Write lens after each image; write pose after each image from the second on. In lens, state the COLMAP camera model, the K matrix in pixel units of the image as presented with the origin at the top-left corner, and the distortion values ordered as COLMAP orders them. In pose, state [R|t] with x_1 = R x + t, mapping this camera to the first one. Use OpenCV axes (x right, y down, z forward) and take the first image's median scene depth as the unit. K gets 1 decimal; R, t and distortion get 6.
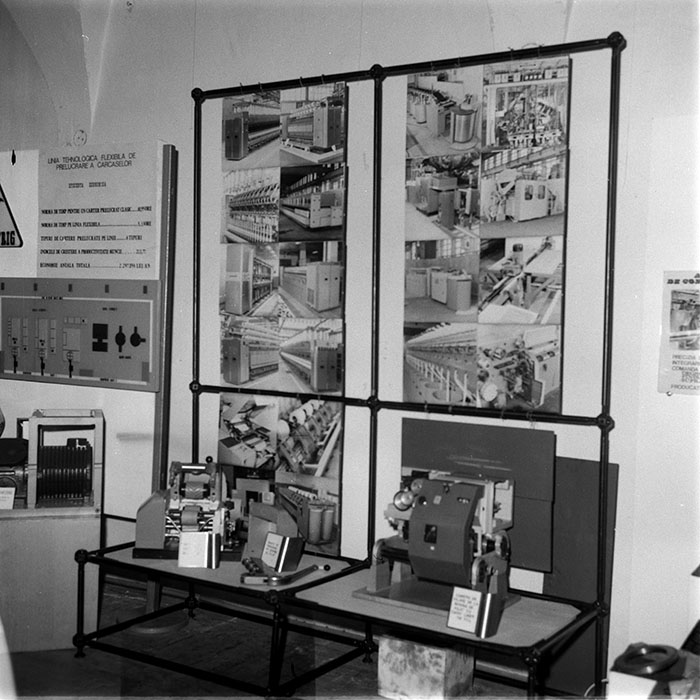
lens RADIAL K [[975.2, 0, 350.7], [0, 975.2, 352.4], [0, 0, 1]] dist [0.068055, 0.000000]
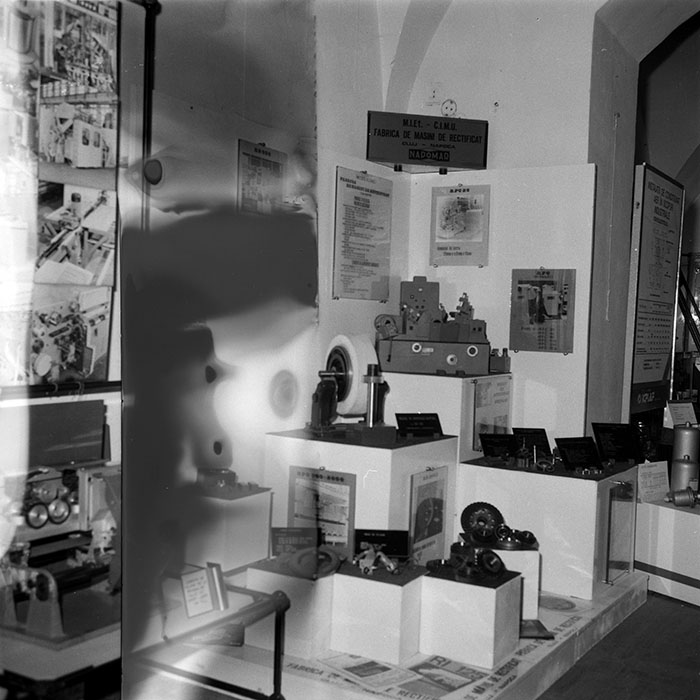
lens RADIAL K [[975.2, 0, 316.4], [0, 975.2, 342.8], [0, 0, 1]] dist [0.068055, 0.000000]
pose [[0.008419, -0.065270, 0.997832, -0.637936], [-0.010715, 0.997804, 0.065359, -0.033040], [-0.999907, -0.011242, 0.007702, 0.694737]]
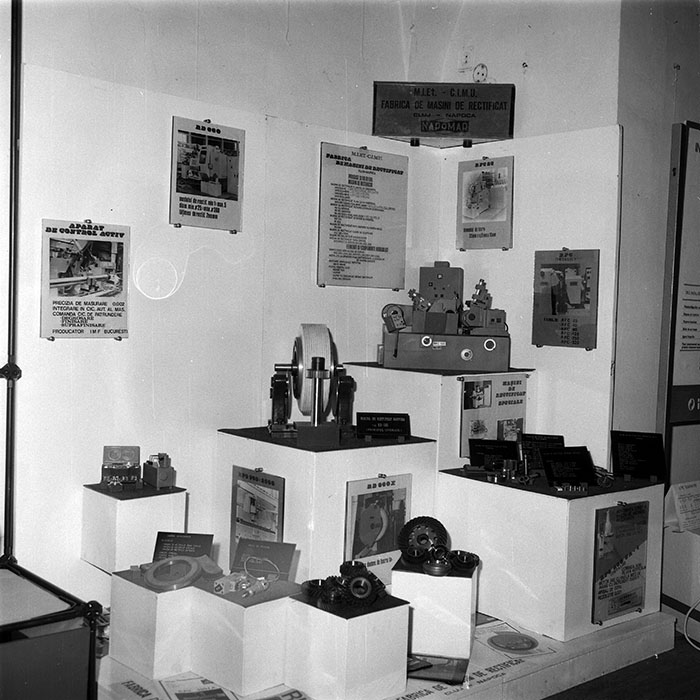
lens RADIAL K [[975.2, 0, 354.1], [0, 975.2, 326.2], [0, 0, 1]] dist [0.068055, 0.000000]
pose [[0.292986, -0.046948, 0.954963, -0.486511], [0.000336, 0.998799, 0.049000, -0.018350], [-0.956117, -0.014035, 0.292650, 0.334535]]
